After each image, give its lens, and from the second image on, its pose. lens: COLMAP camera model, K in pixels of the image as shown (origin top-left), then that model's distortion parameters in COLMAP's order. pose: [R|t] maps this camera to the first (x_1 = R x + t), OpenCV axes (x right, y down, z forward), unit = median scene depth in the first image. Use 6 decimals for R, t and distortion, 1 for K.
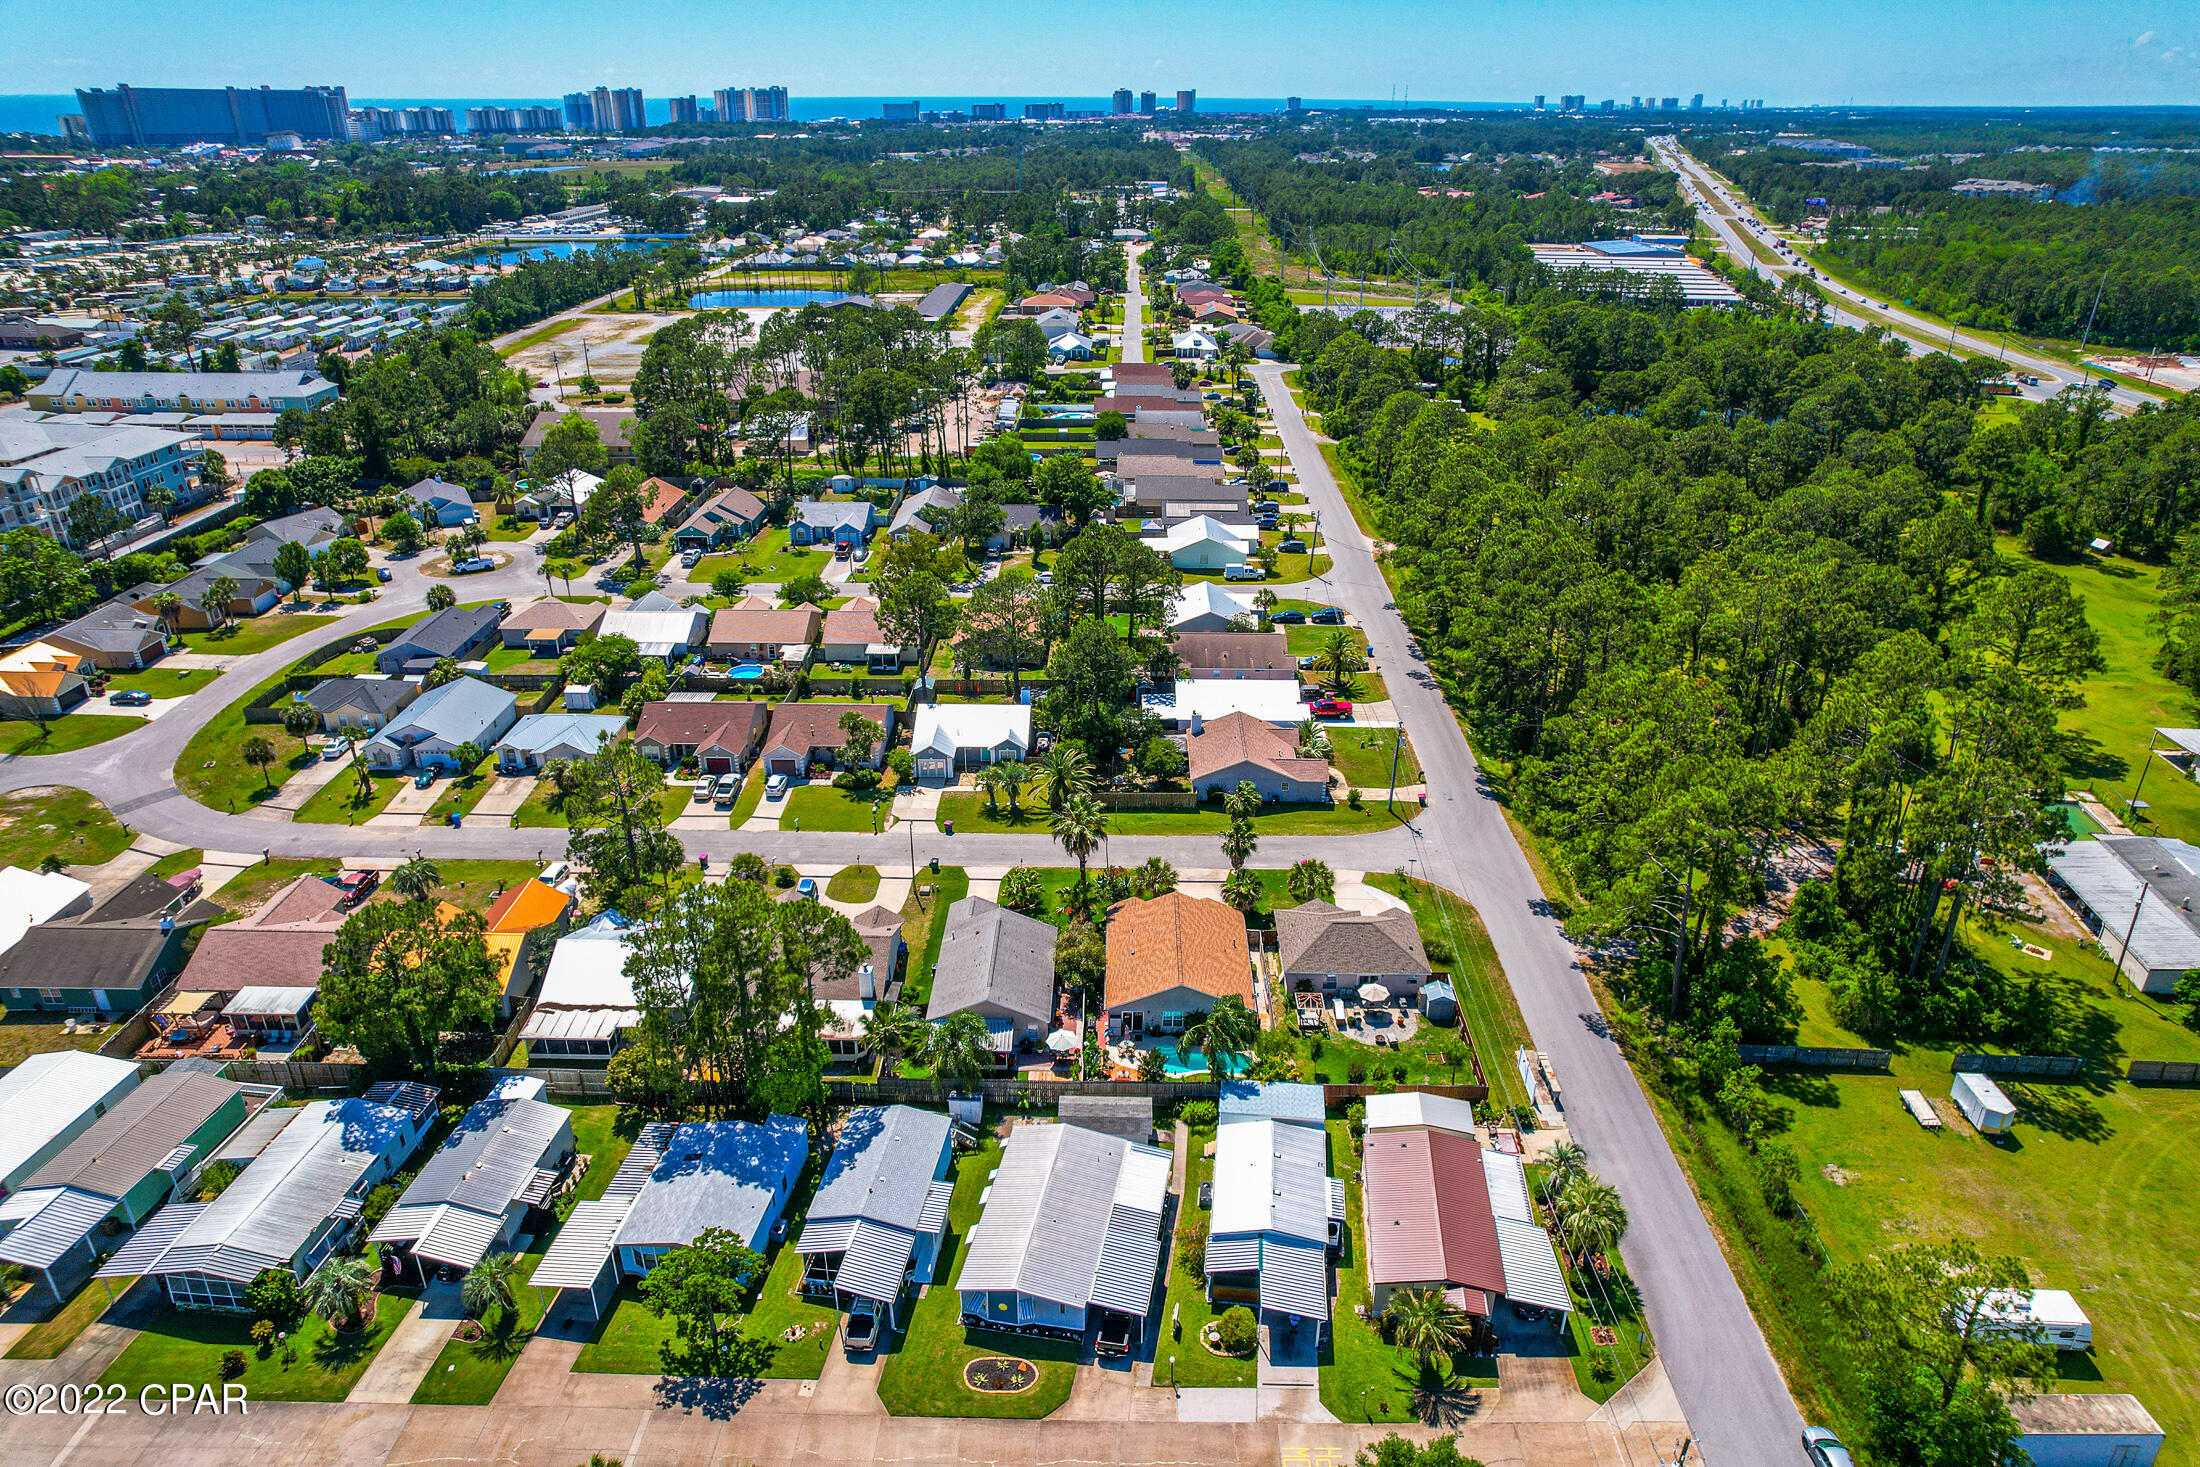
lens RADIAL K [[1405.3, 0, 1108.8], [0, 1405.3, 749.0], [0, 0, 1]] dist [-0.073736, 0.067336]
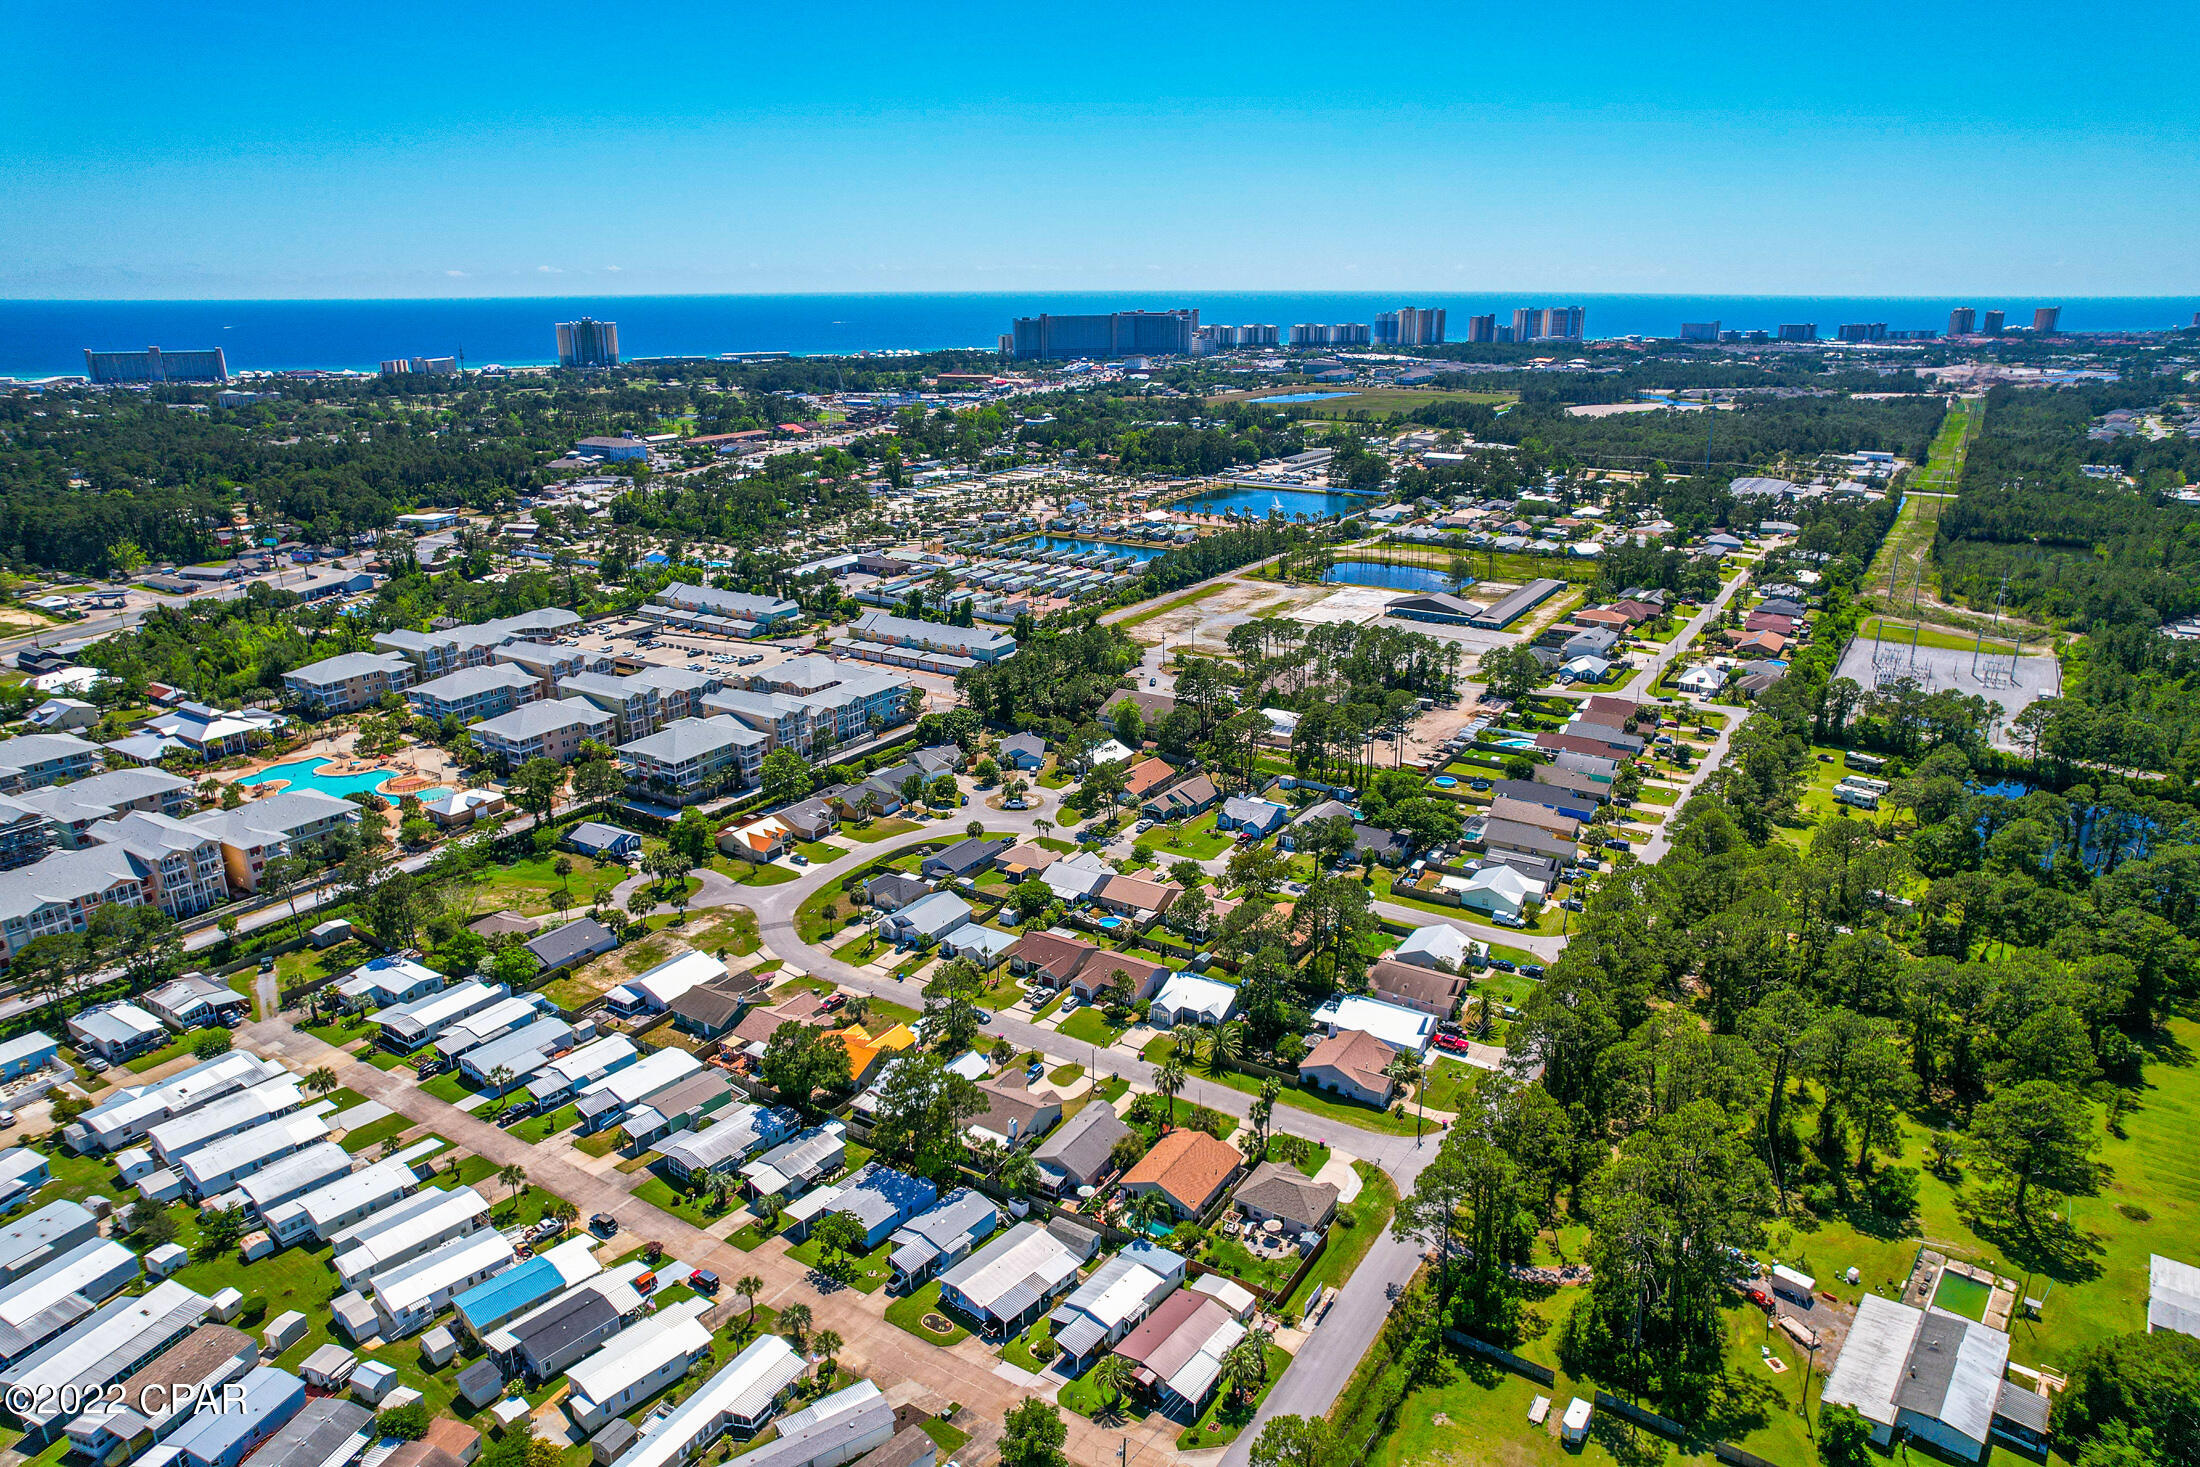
lens RADIAL K [[1405.3, 0, 1108.8], [0, 1405.3, 749.0], [0, 0, 1]] dist [-0.073736, 0.067336]
pose [[0.854765, 0.158350, -0.494269, 0.555708], [-0.217048, 0.974108, -0.063275, -0.166692], [0.471451, 0.161365, 0.867003, -0.440159]]
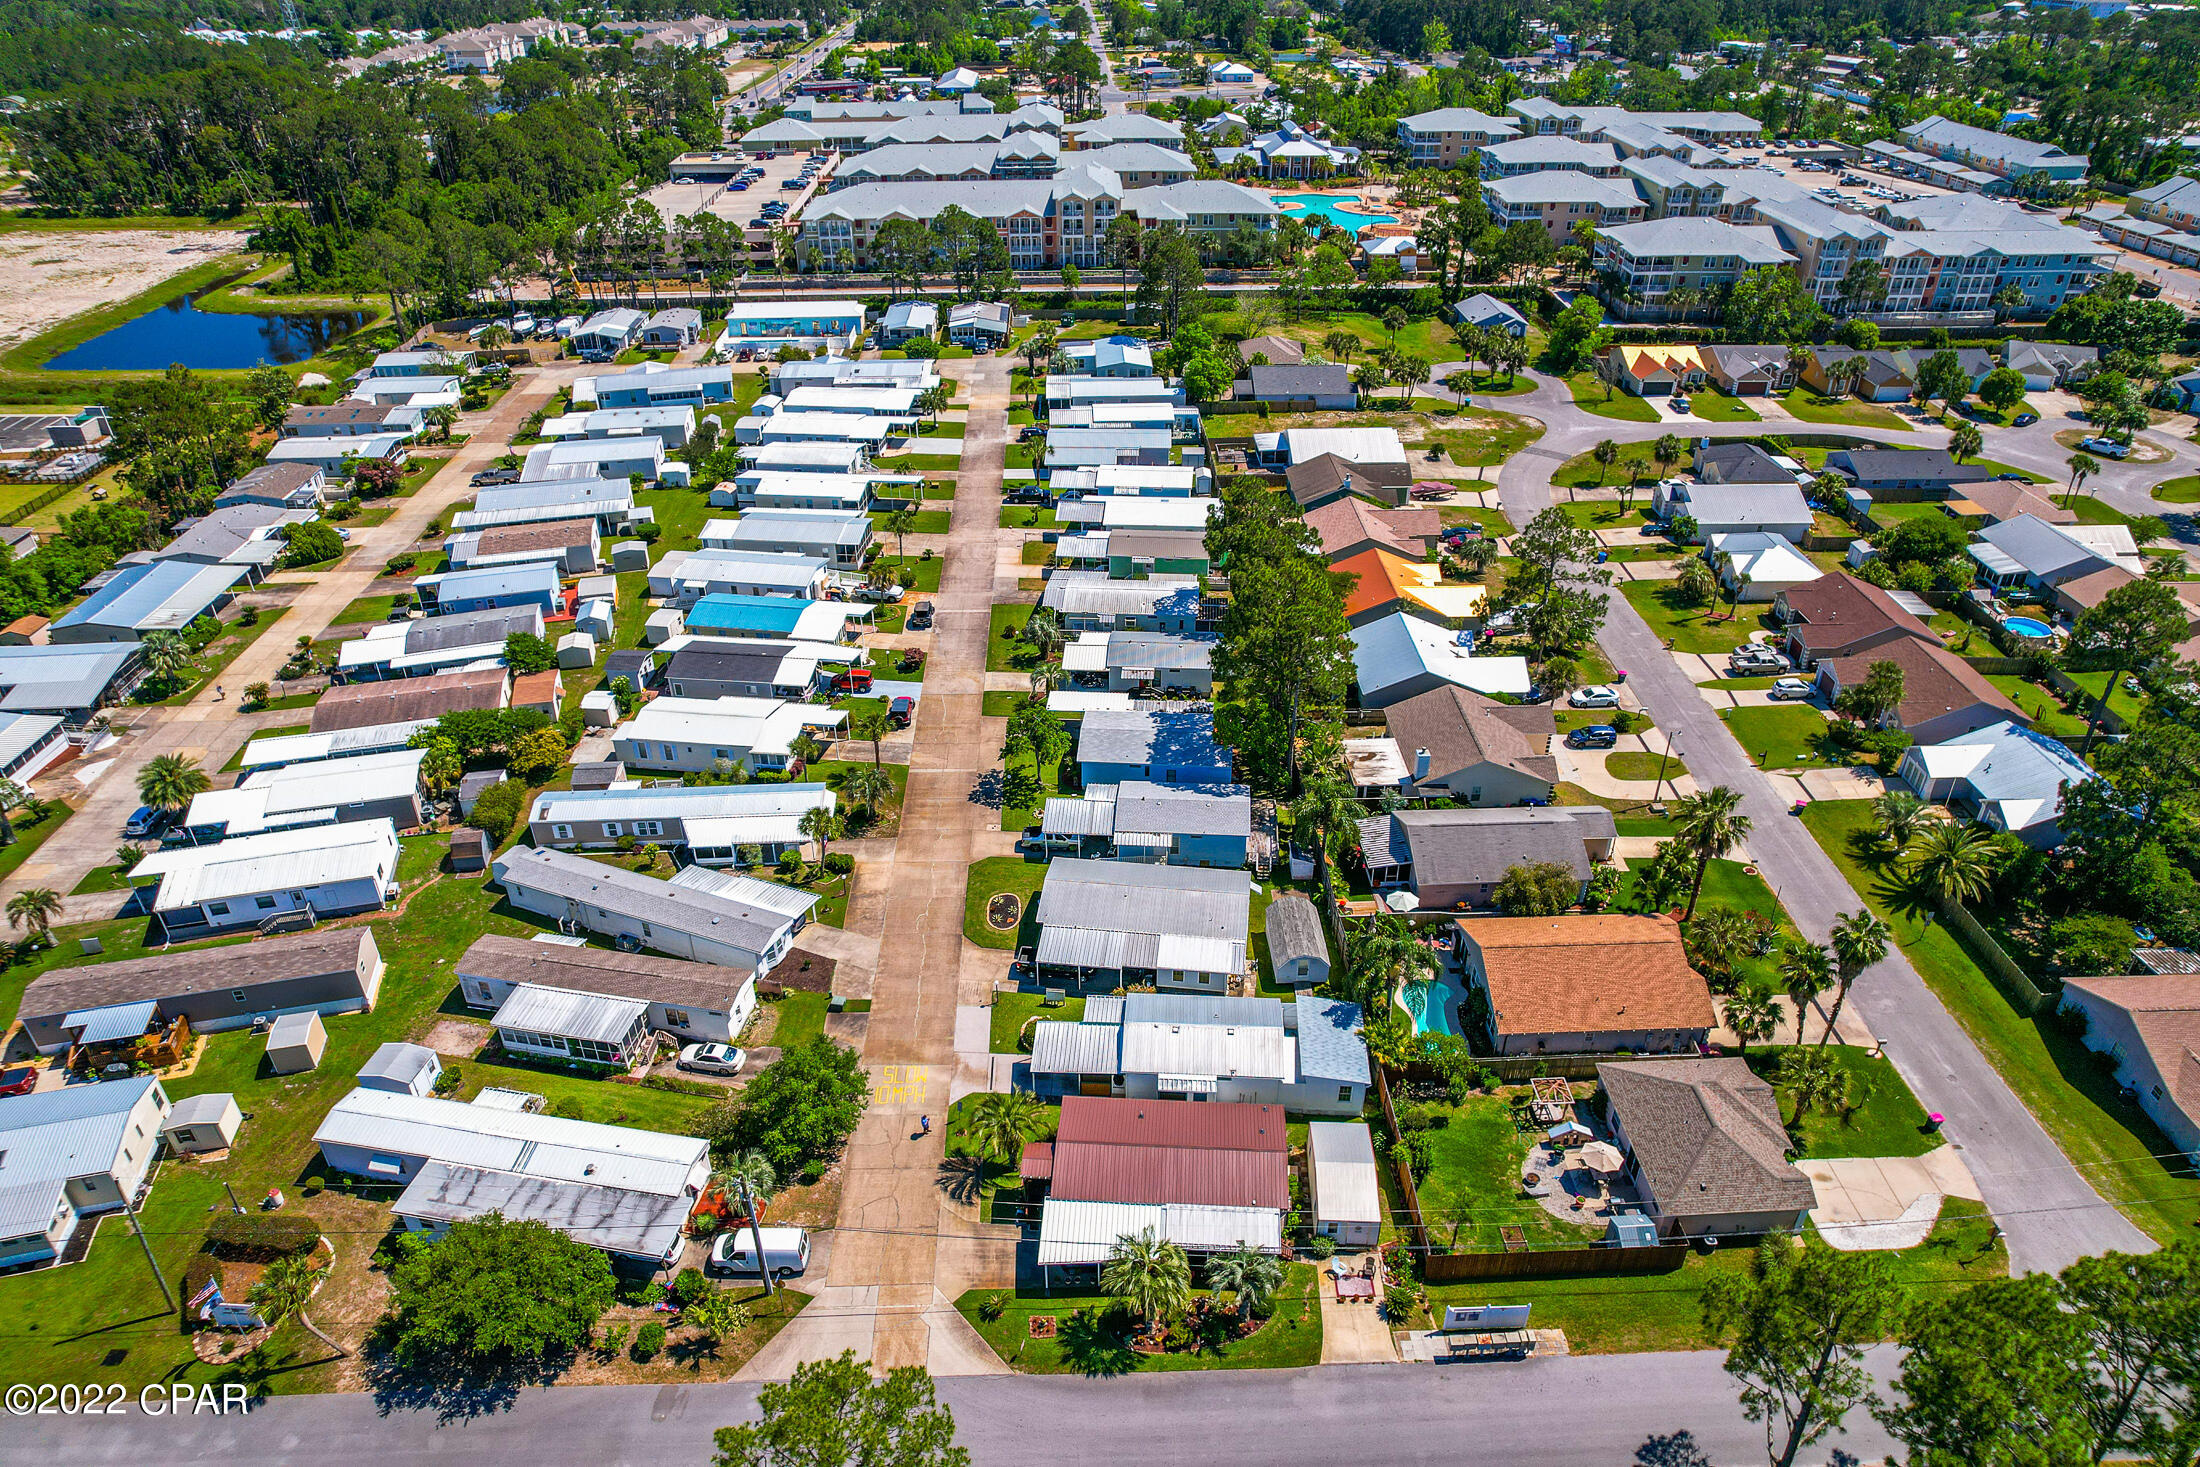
lens RADIAL K [[1405.3, 0, 1108.8], [0, 1405.3, 749.0], [0, 0, 1]] dist [-0.073736, 0.067336]
pose [[0.048320, 0.524135, -0.850263, 0.514963], [-0.424313, 0.781401, 0.457572, -0.163819], [0.904226, 0.338668, 0.260154, 0.376768]]
